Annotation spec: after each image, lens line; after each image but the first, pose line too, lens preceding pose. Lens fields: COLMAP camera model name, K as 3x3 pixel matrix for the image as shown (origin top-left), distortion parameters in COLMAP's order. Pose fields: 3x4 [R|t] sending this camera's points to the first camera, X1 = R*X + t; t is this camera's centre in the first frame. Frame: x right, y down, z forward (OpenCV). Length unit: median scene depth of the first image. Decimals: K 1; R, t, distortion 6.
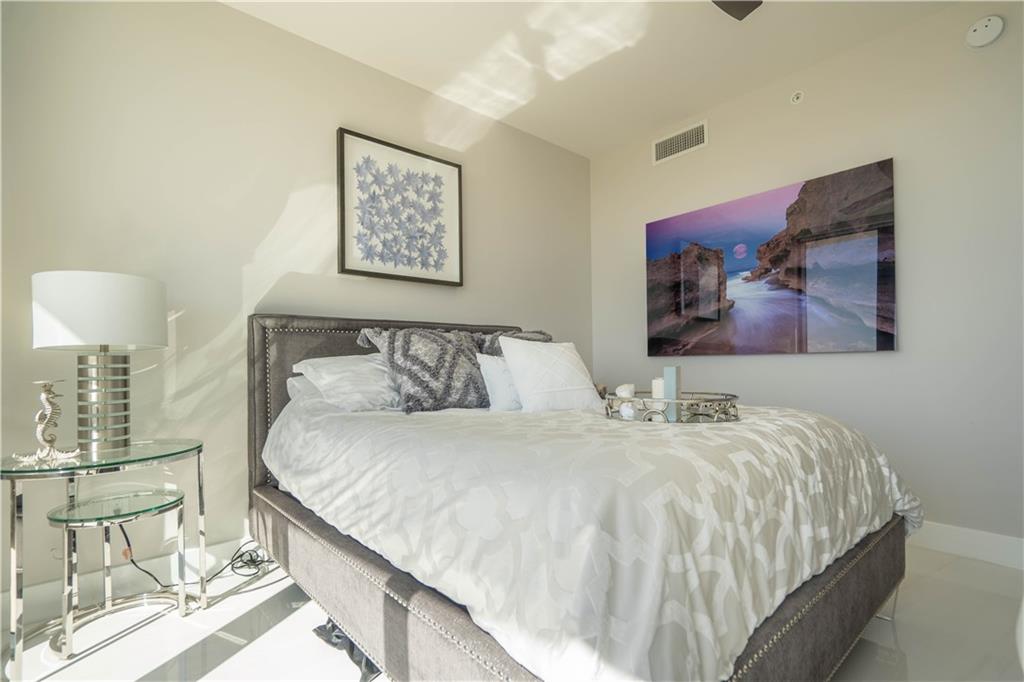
lens RADIAL K [[475.9, 0, 513.0], [0, 475.9, 343.0], [0, 0, 1]] dist [-0.002000, 0.002461]
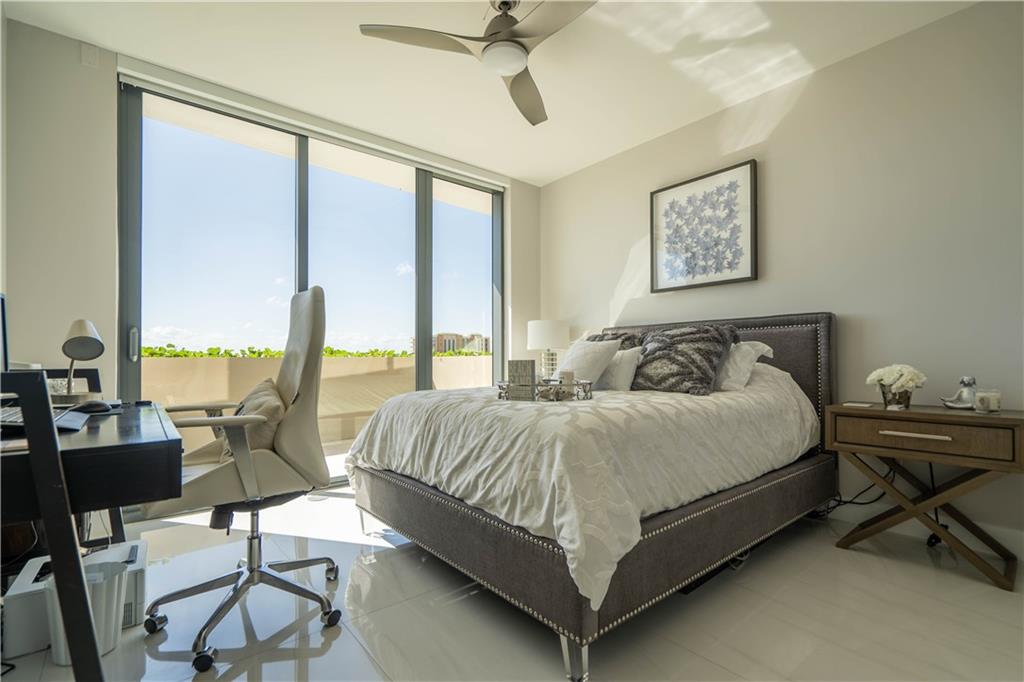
lens RADIAL K [[475.9, 0, 511.4], [0, 475.9, 344.1], [0, 0, 1]] dist [-0.002000, 0.002461]
pose [[-0.067657, -0.021930, -0.997468, 0.988137], [0.024756, 0.999414, -0.023652, 0.028290], [0.997401, -0.026294, -0.067075, 0.595023]]
